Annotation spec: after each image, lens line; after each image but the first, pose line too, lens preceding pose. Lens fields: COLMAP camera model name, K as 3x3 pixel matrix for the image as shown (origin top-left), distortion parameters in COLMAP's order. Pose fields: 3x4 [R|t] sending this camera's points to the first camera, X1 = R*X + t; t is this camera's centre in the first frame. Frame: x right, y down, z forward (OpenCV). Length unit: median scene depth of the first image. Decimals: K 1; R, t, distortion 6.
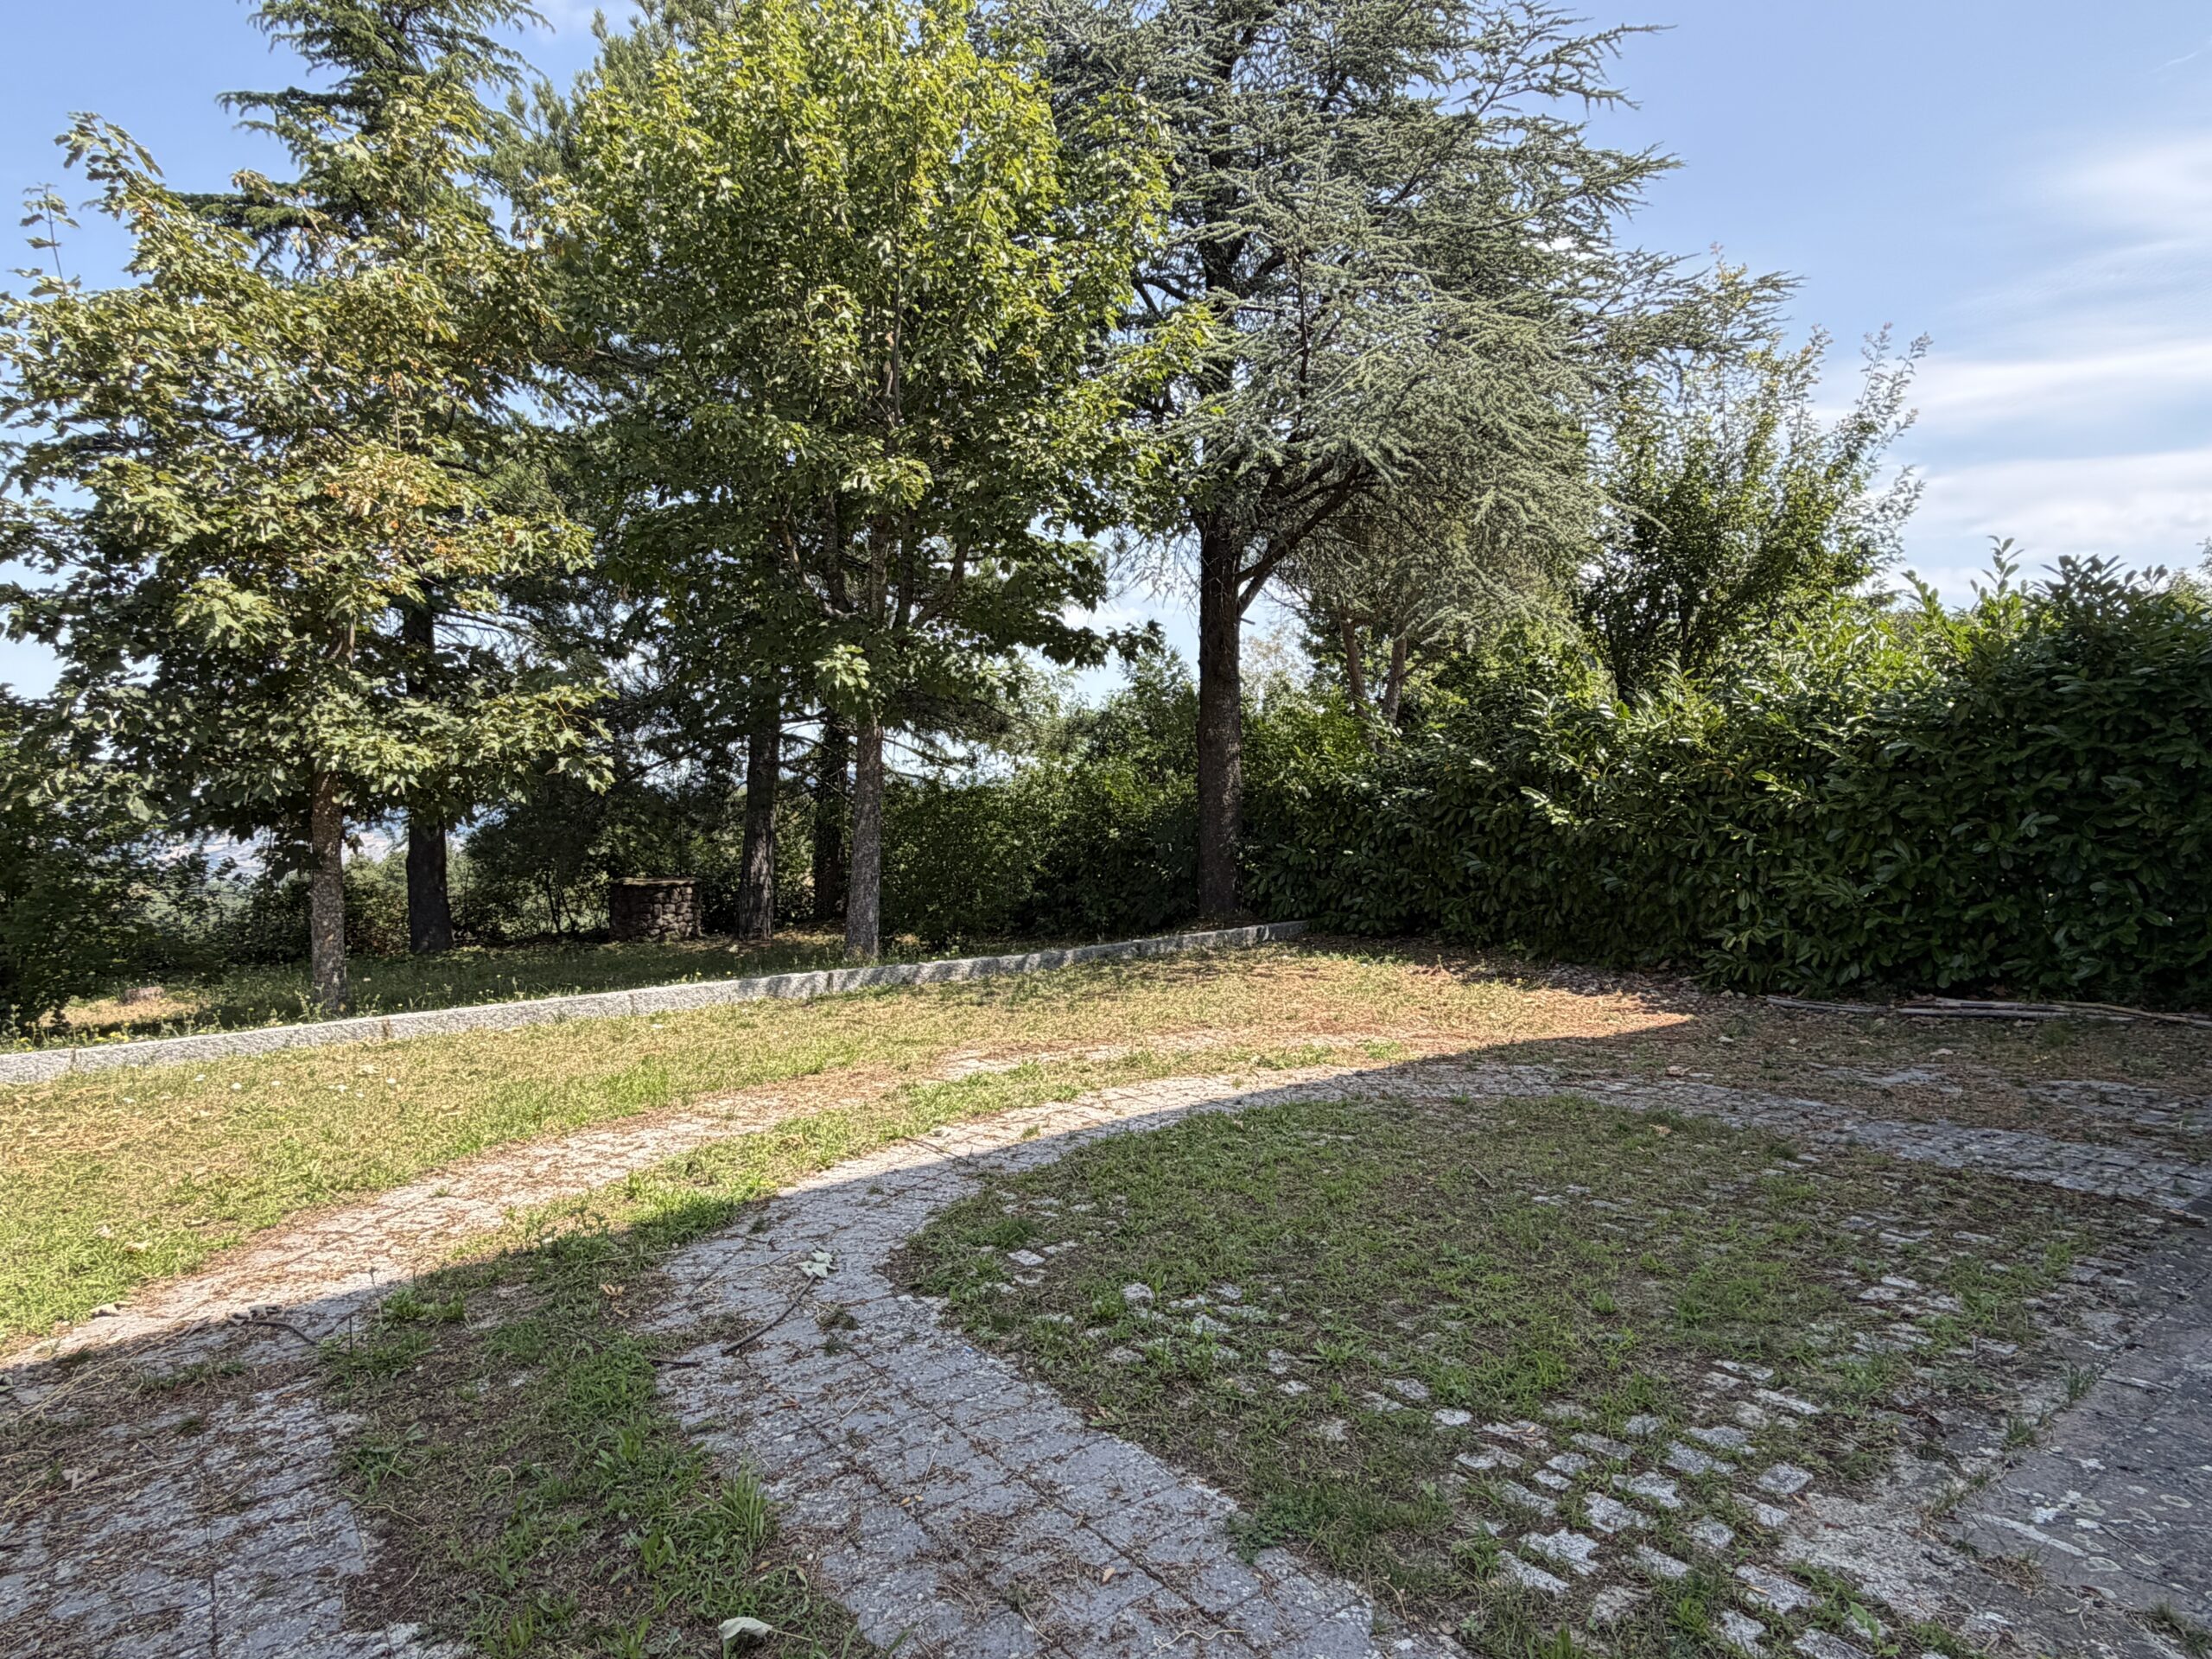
lens RADIAL K [[1270.2, 0, 1106.0], [0, 1270.2, 829.5], [0, 0, 1]] dist [-0.004053, -0.000445]
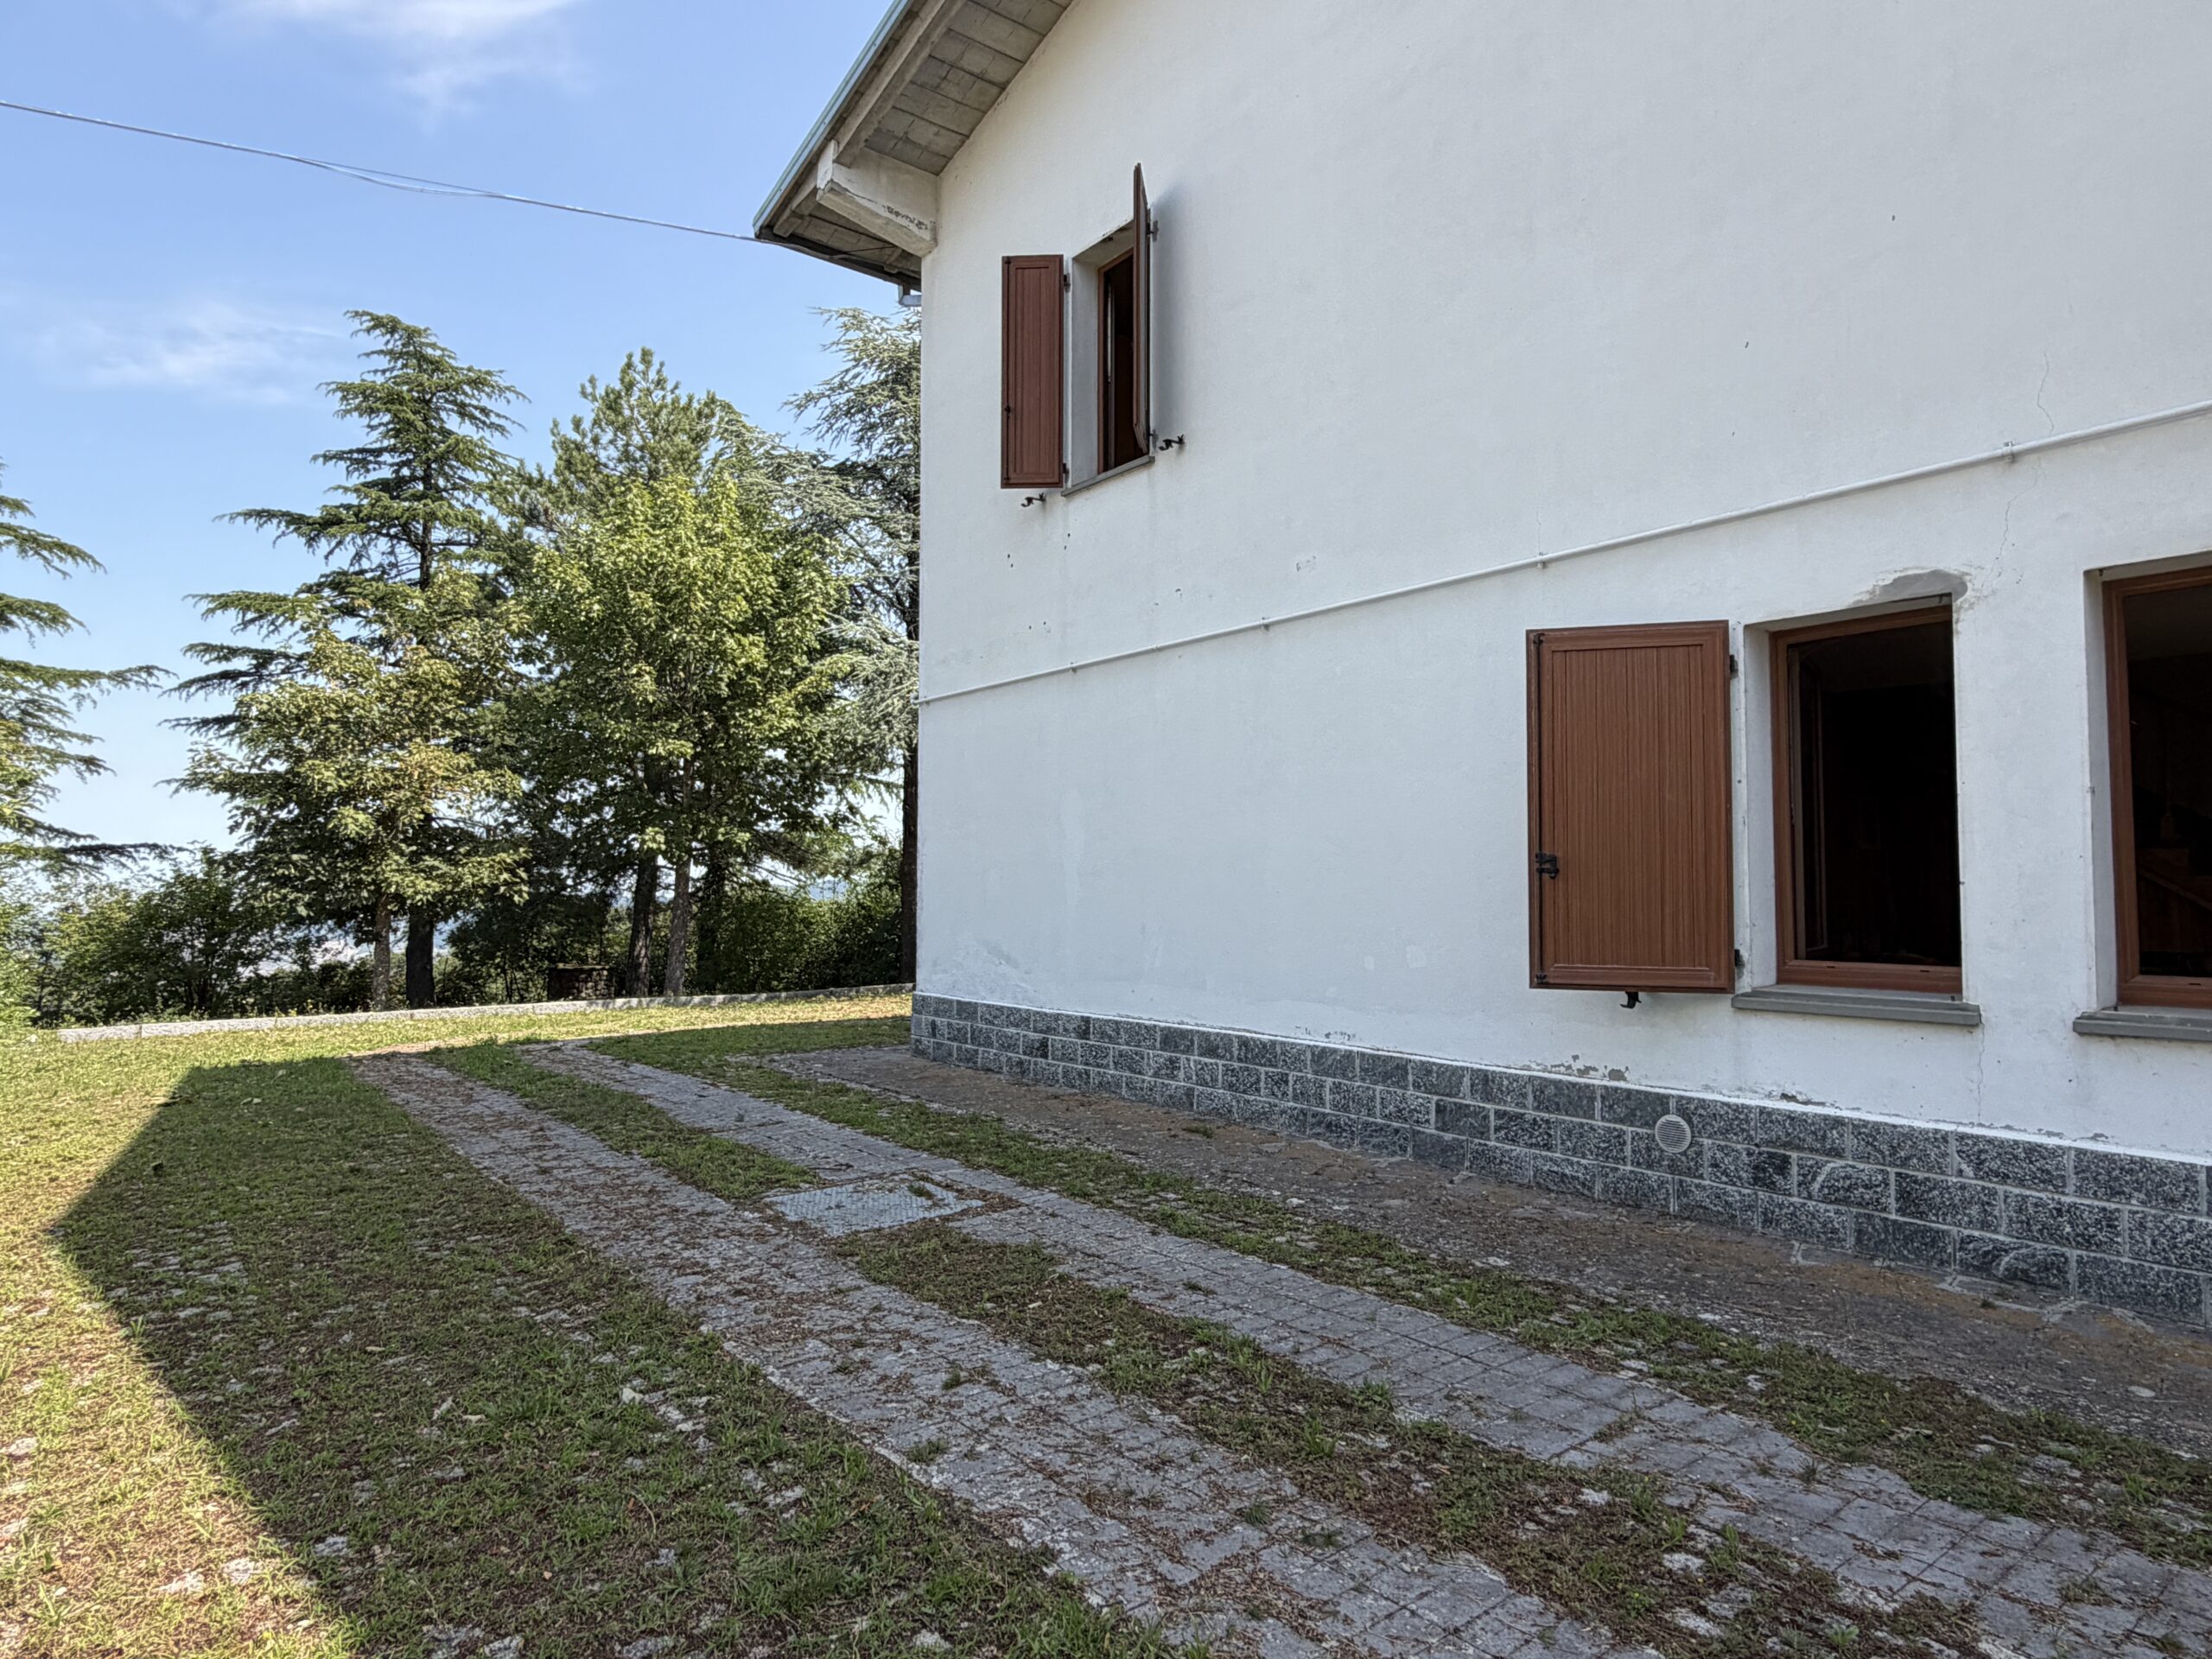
lens RADIAL K [[1270.2, 0, 1106.0], [0, 1270.2, 829.5], [0, 0, 1]] dist [-0.004053, -0.000445]
pose [[0.999866, 0.000314, 0.016391, 0.510244], [0.001272, 0.995315, -0.096680, 0.050660], [-0.016344, 0.096687, 0.995181, -1.059504]]
